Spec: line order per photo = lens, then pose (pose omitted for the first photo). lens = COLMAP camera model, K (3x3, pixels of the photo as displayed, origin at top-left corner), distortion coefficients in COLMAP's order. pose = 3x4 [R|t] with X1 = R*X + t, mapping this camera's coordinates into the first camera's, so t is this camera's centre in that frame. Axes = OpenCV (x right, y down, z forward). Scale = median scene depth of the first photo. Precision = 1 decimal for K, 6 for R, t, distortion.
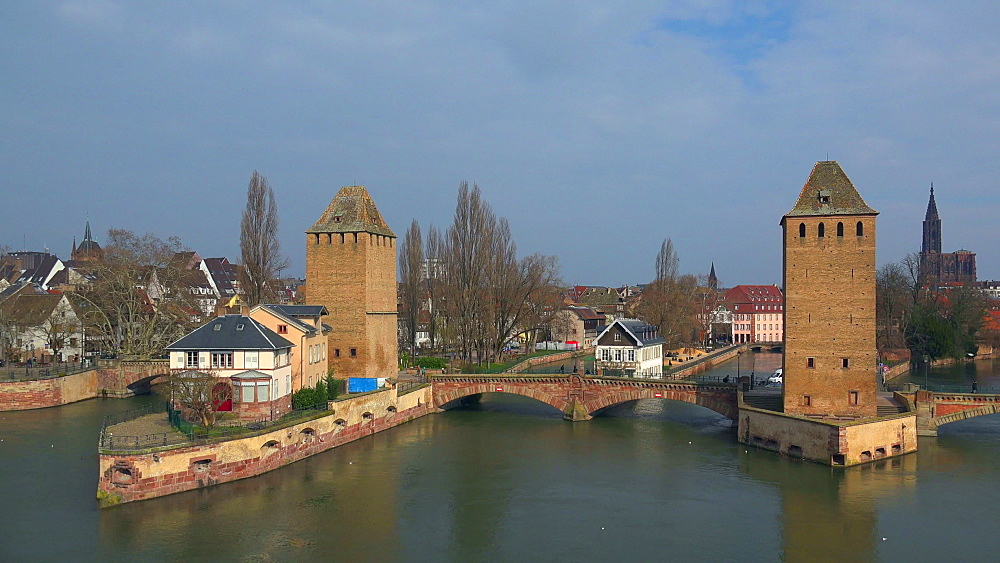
lens RADIAL K [[703.7, 0, 483.1], [0, 703.7, 313.3], [0, 0, 1]] dist [-0.003700, -0.002668]
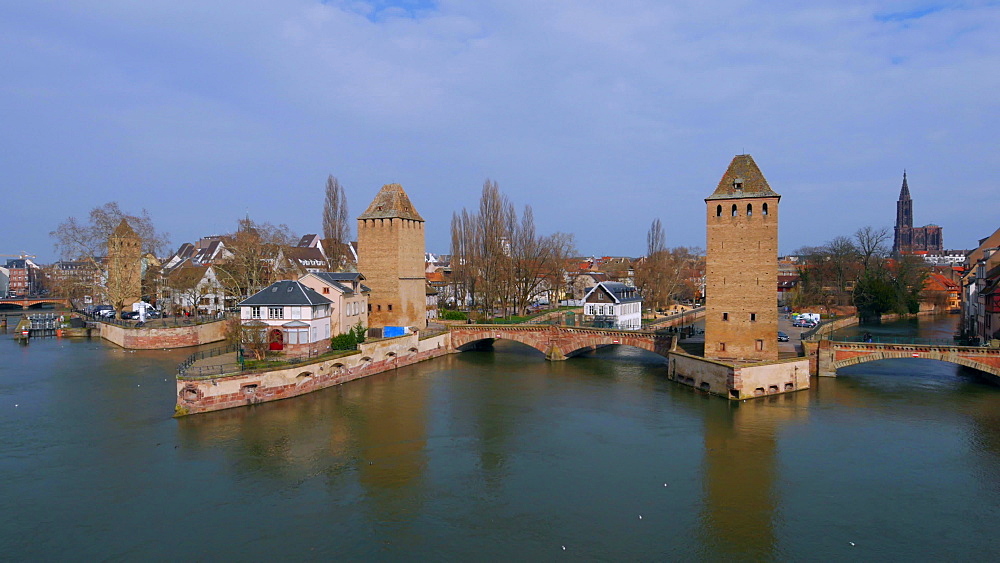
lens RADIAL K [[535.9, 0, 505.5], [0, 535.9, 287.7], [0, 0, 1]] dist [-0.011115, -0.001318]
pose [[0.993628, -0.002041, -0.112686, 0.177889], [0.004029, 0.999840, 0.017412, 0.000566], [0.112633, -0.017755, 0.993478, 0.010196]]
